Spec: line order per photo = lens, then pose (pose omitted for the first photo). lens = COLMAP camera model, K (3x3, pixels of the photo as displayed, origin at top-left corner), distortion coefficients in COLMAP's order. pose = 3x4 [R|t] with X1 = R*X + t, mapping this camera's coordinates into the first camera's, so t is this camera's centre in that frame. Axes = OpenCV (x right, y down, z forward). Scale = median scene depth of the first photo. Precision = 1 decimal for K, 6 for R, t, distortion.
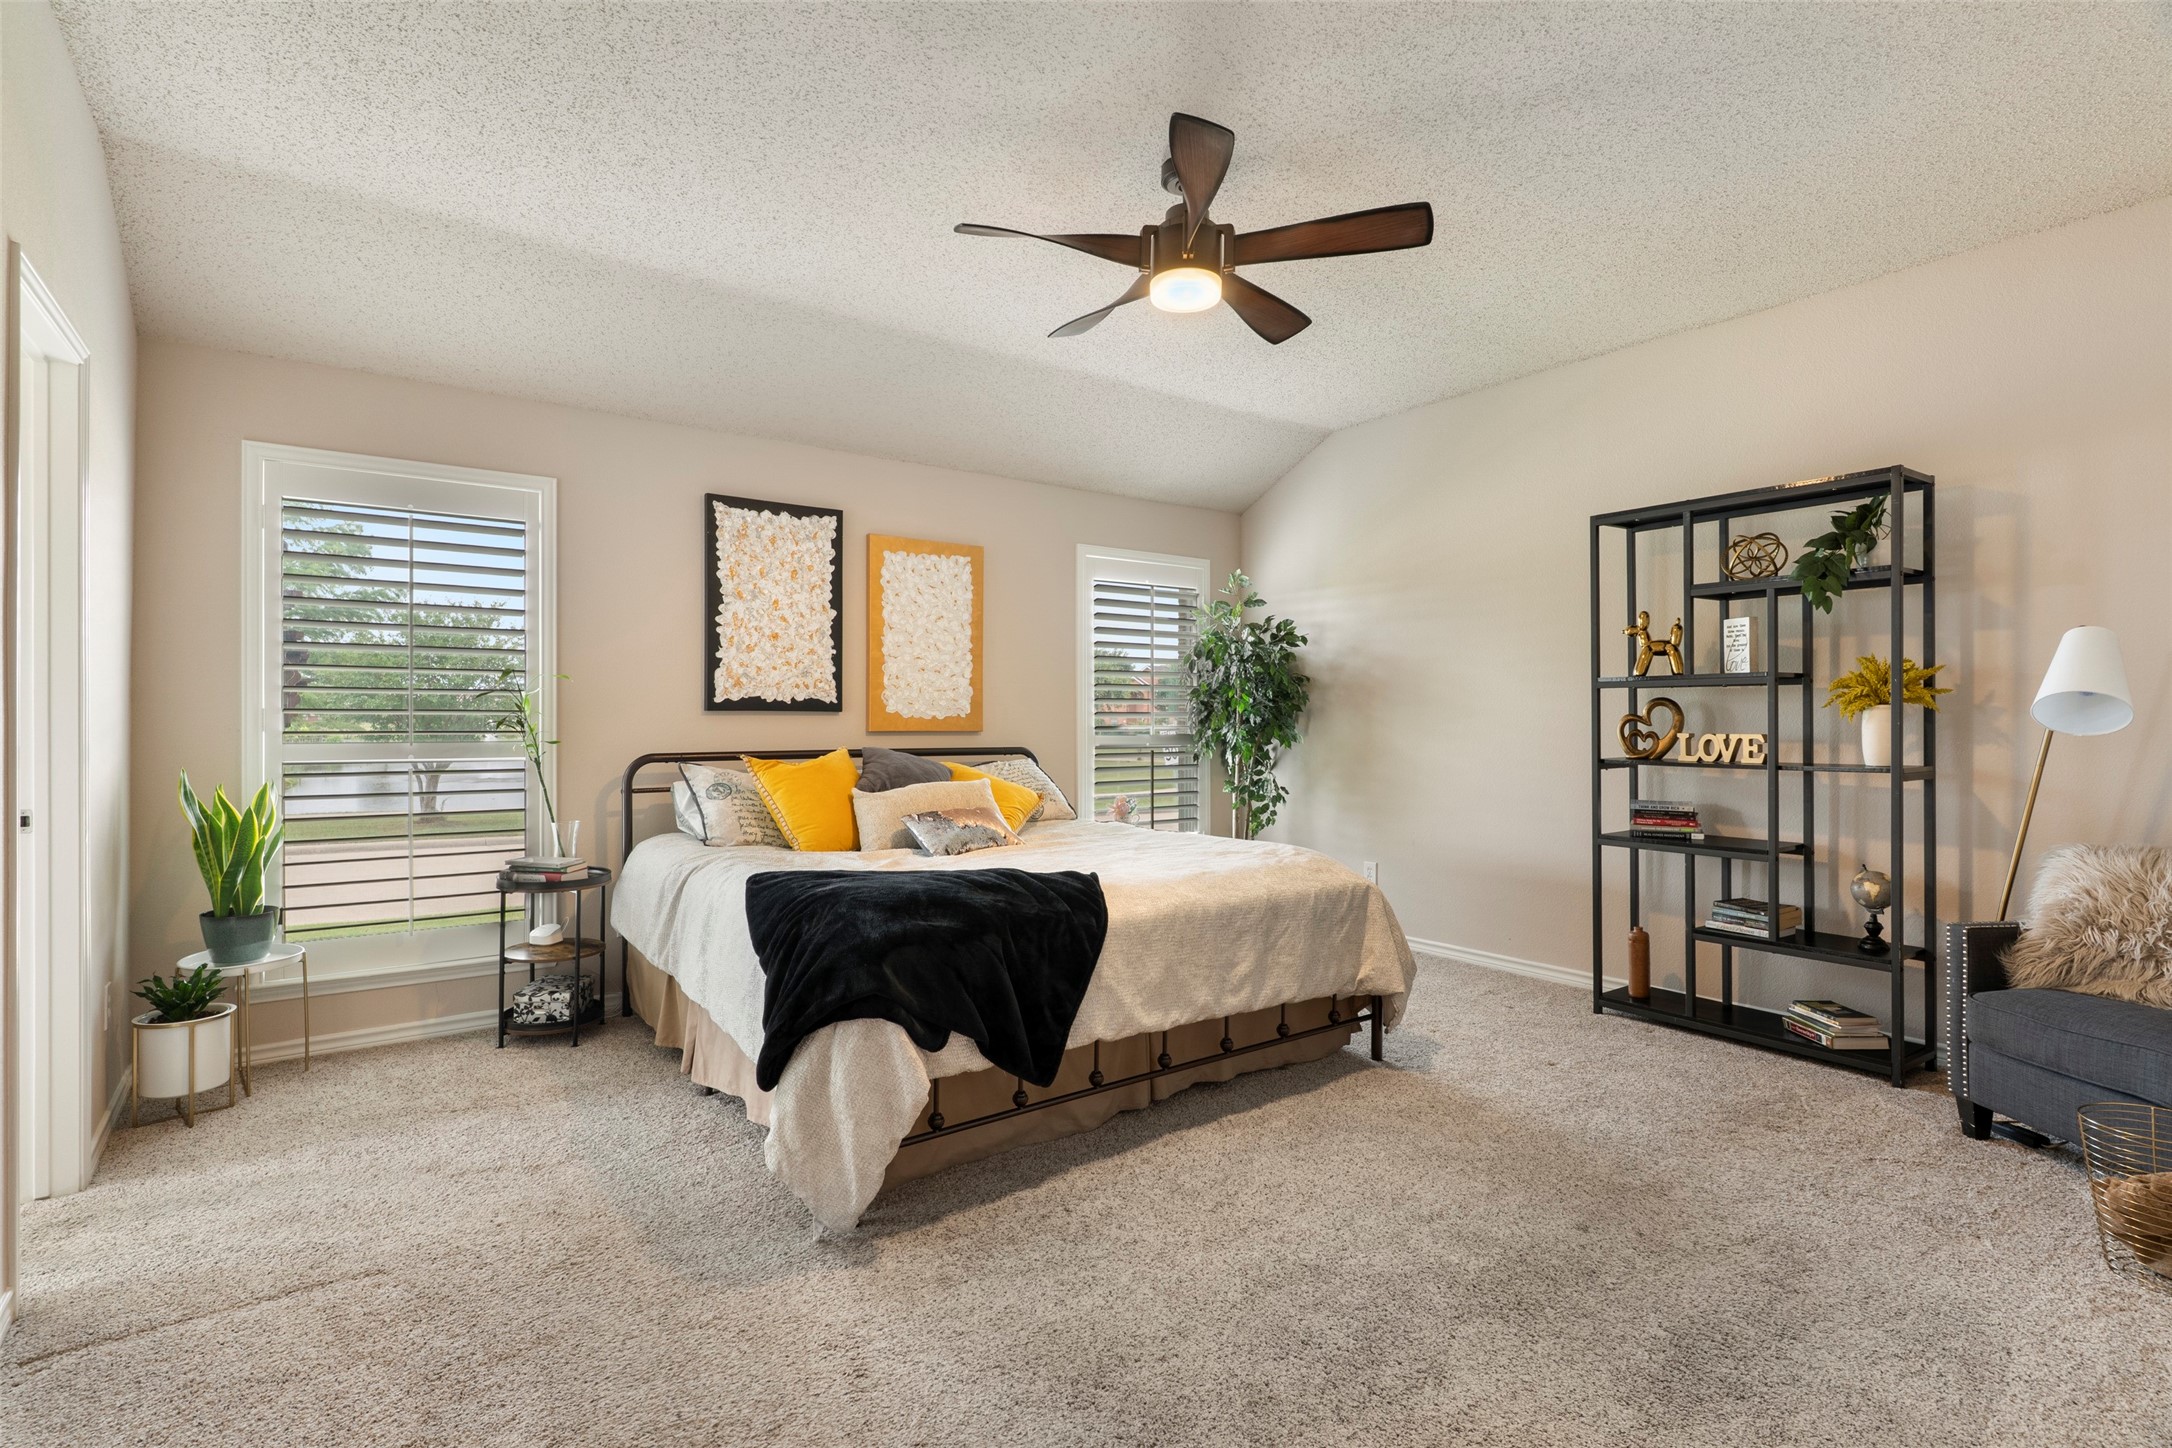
lens RADIAL K [[1025.9, 0, 1086.0], [0, 1025.9, 724.0], [0, 0, 1]] dist [0.000894, 0.000049]
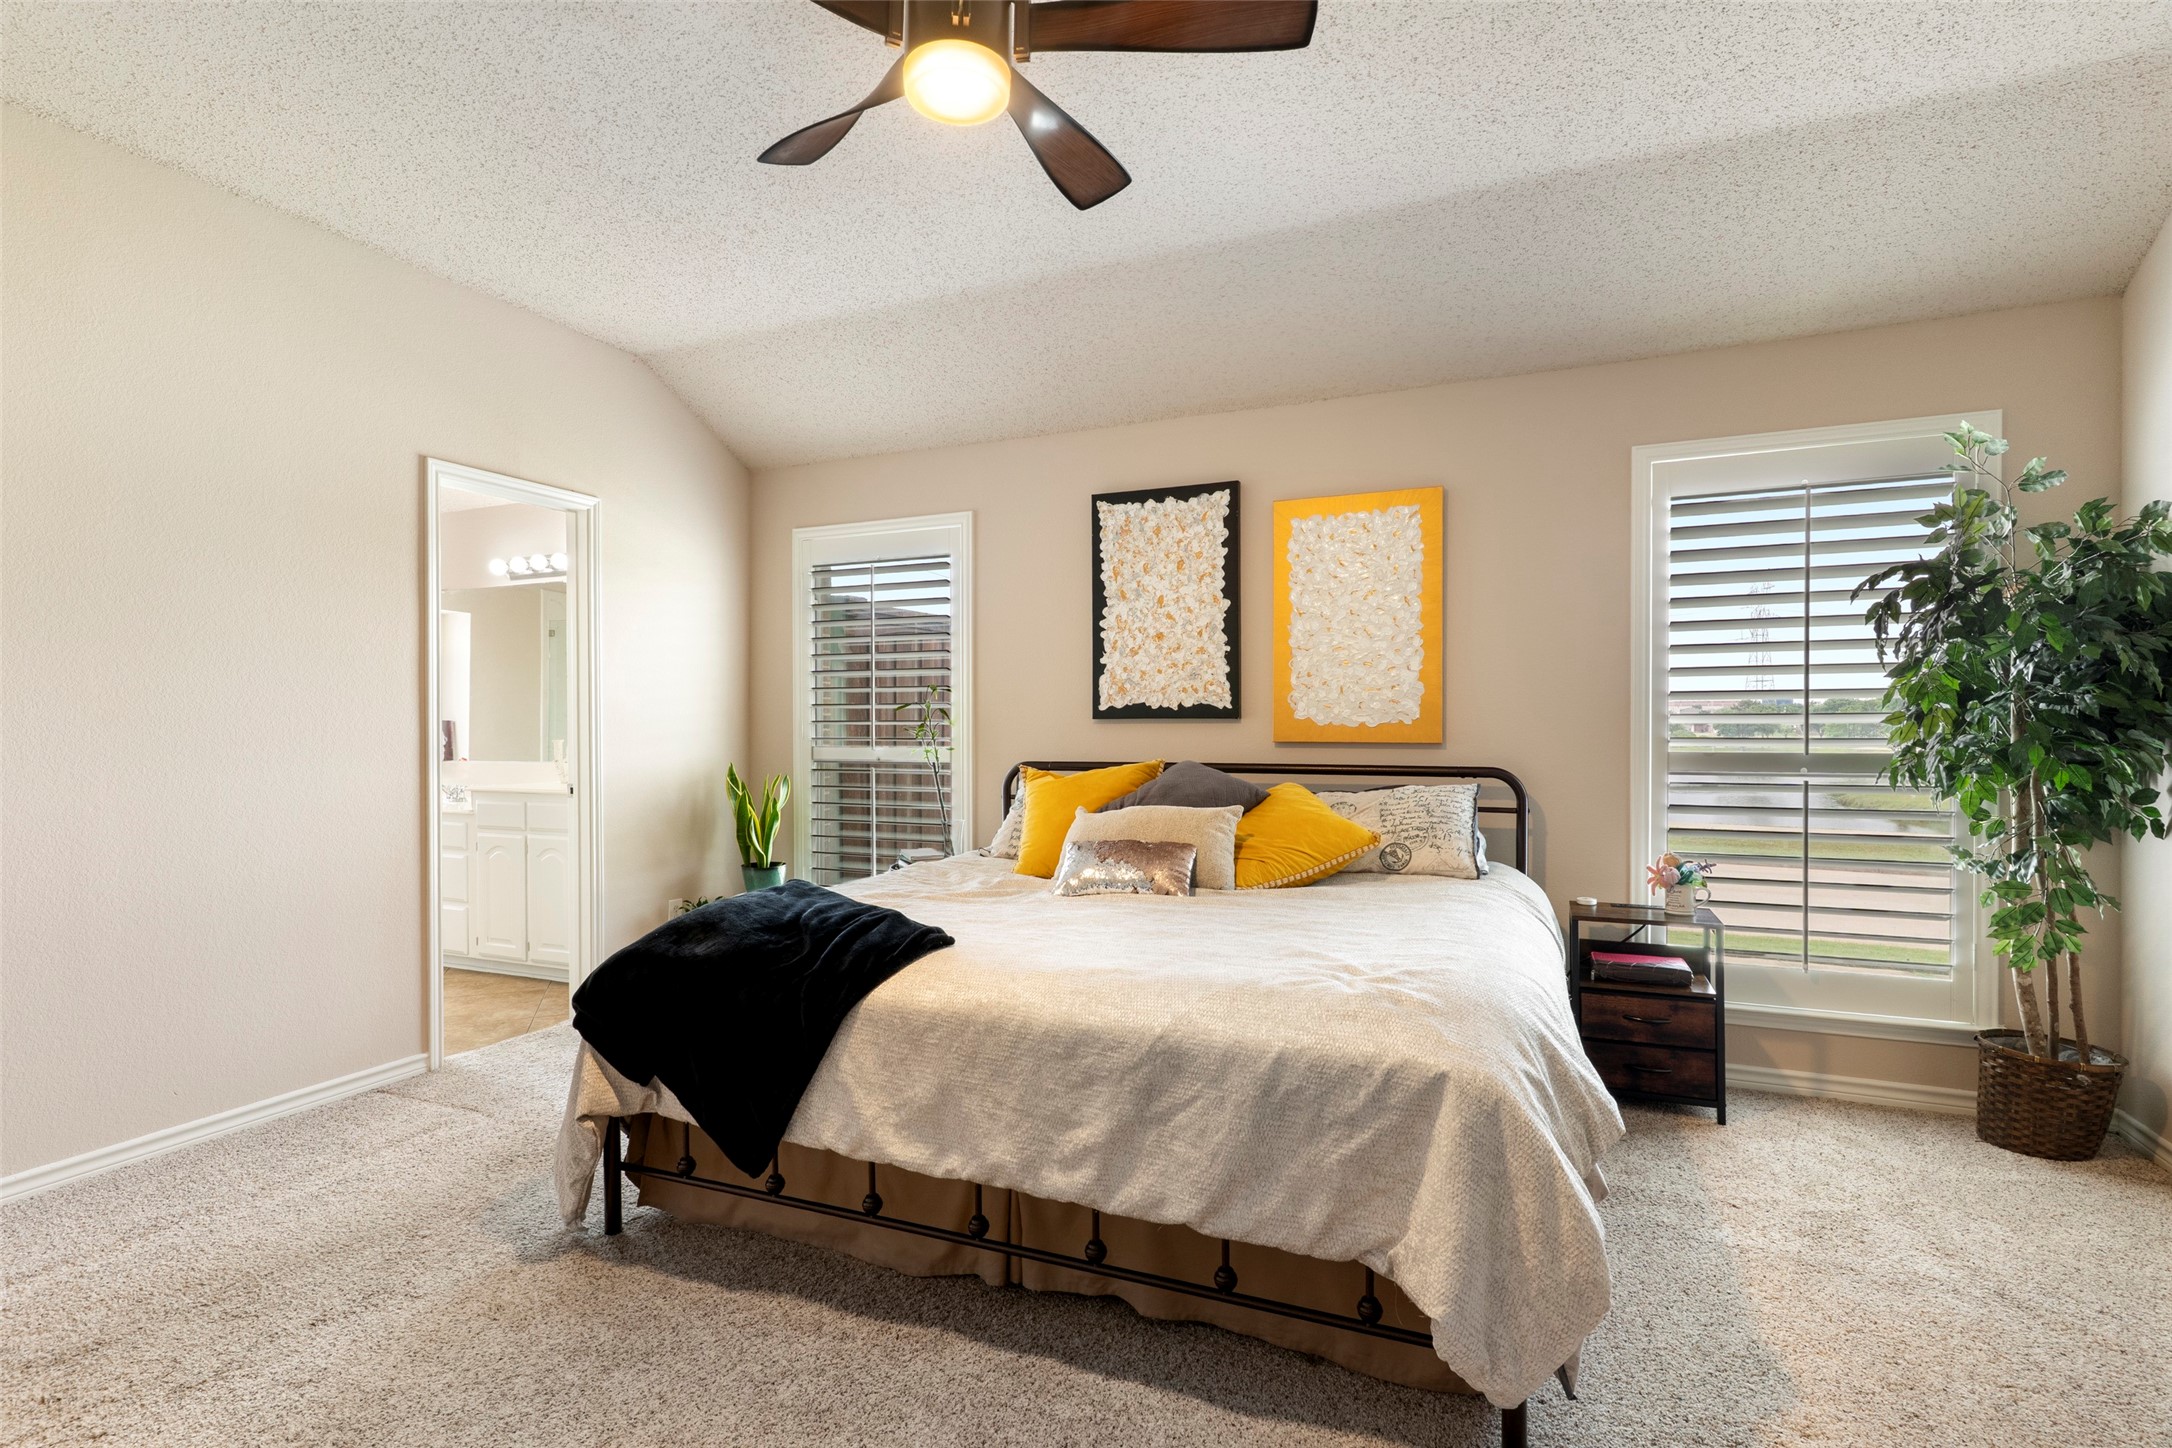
lens RADIAL K [[1086.5, 0, 1086.0], [0, 1086.5, 724.0], [0, 0, 1]] dist [0.002047, 0.000251]
pose [[0.493023, -0.003114, -0.870011, 0.502391], [-0.000038, 0.999994, -0.003601, -0.004500], [0.870016, 0.001808, 0.493020, 0.471281]]
